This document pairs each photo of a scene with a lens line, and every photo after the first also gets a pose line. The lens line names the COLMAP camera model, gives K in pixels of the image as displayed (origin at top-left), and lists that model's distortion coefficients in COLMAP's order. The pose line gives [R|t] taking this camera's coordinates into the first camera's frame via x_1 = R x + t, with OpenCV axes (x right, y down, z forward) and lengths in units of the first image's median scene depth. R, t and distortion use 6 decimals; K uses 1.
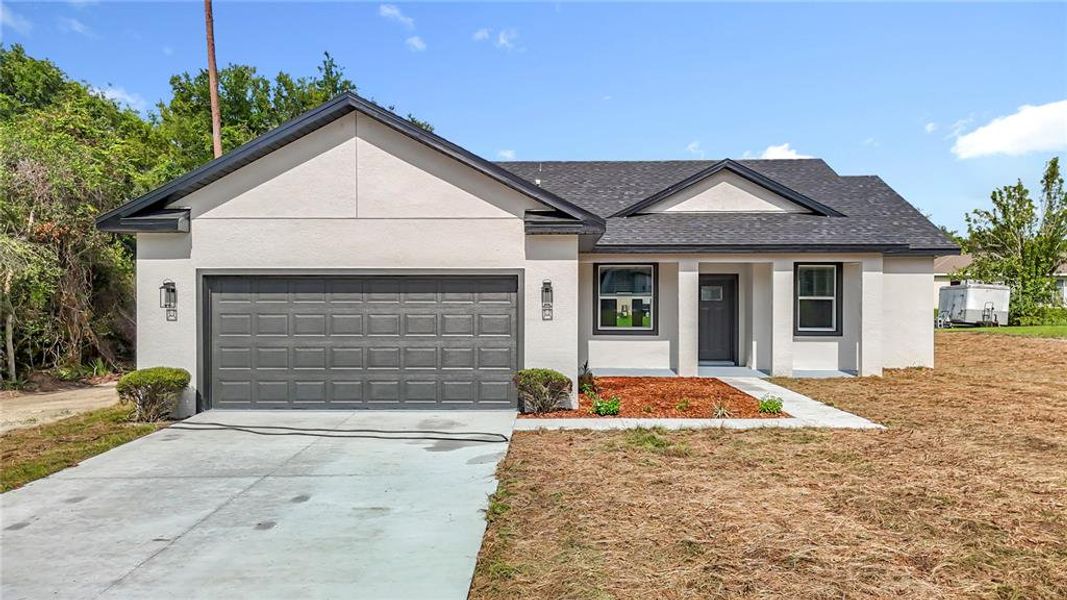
lens RADIAL K [[796.5, 0, 535.8], [0, 796.5, 316.7], [0, 0, 1]] dist [0.036381, -0.032145]
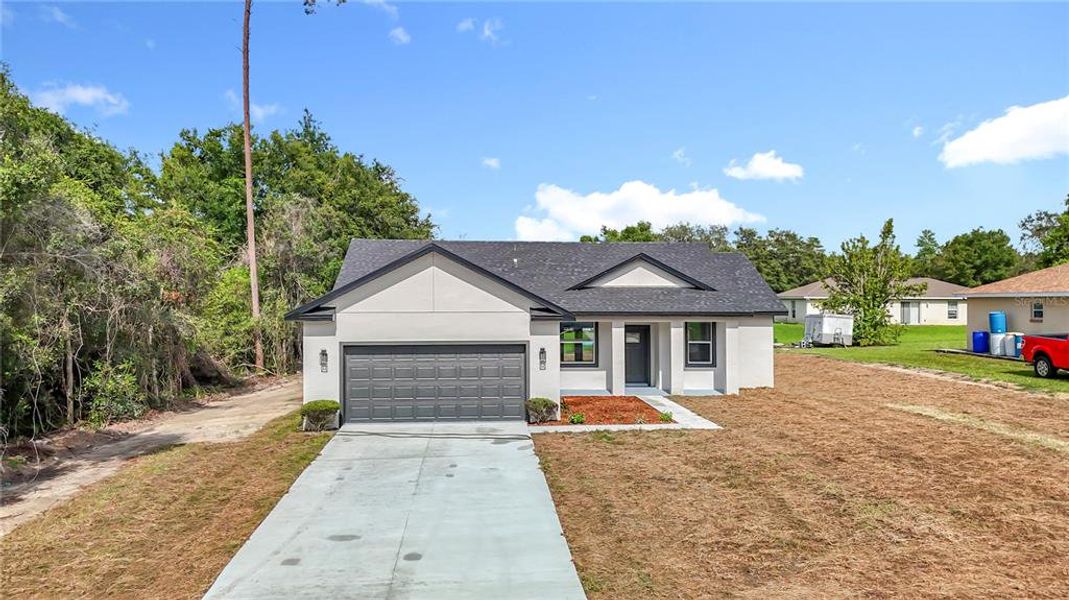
lens RADIAL K [[798.0, 0, 535.9], [0, 798.0, 296.4], [0, 0, 1]] dist [0.036381, -0.032145]
pose [[0.994996, 0.000461, 0.099913, -0.117412], [0.001952, 0.999709, -0.024049, -0.076763], [-0.099895, 0.024123, 0.994706, -0.505426]]
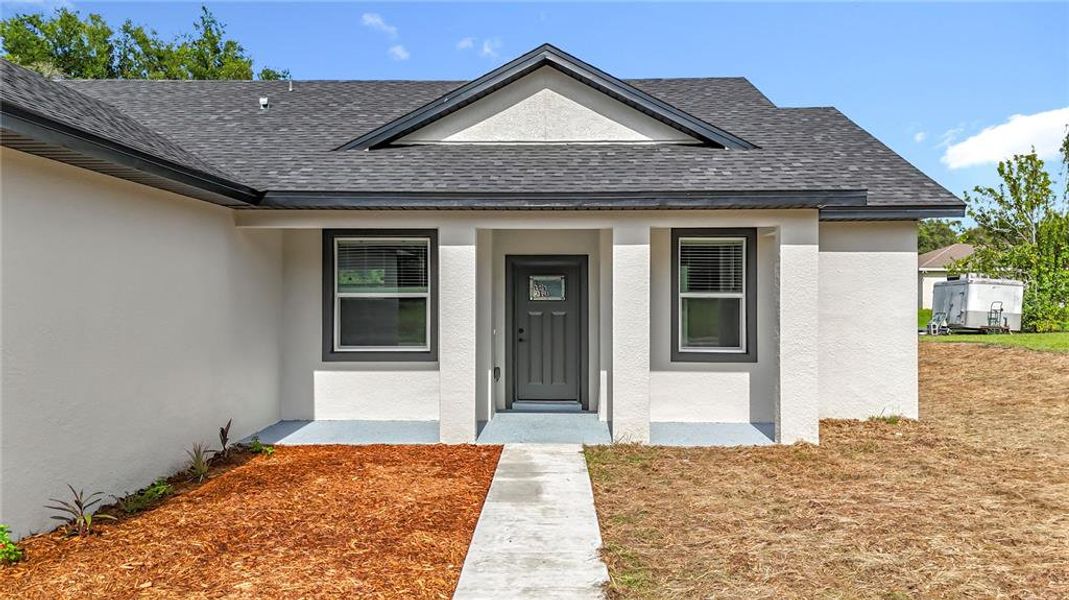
lens RADIAL K [[785.7, 0, 546.8], [0, 785.7, 310.8], [0, 0, 1]] dist [0.034462, -0.007618]
pose [[0.999952, -0.003352, 0.009260, 0.233497], [0.003433, 0.999955, -0.008827, -0.007799], [-0.009230, 0.008858, 0.999918, 0.452151]]
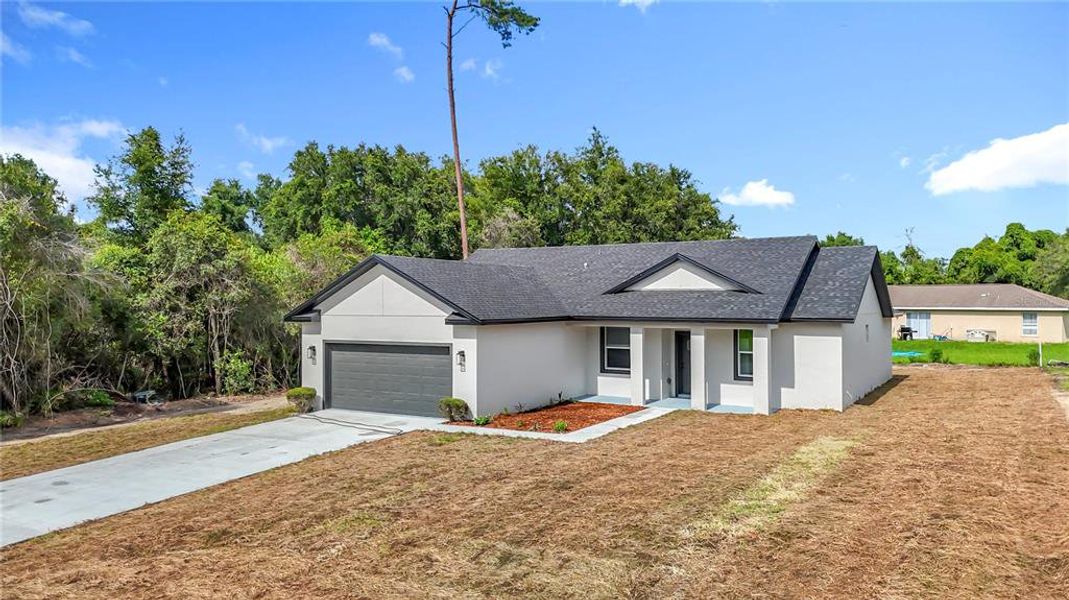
lens RADIAL K [[798.0, 0, 536.6], [0, 798.0, 279.6], [0, 0, 1]] dist [0.036381, -0.032145]
pose [[0.875136, -0.014194, -0.483668, 0.705033], [-0.009002, 0.998919, -0.045601, -0.082970], [0.483793, 0.044261, 0.874063, -0.360675]]
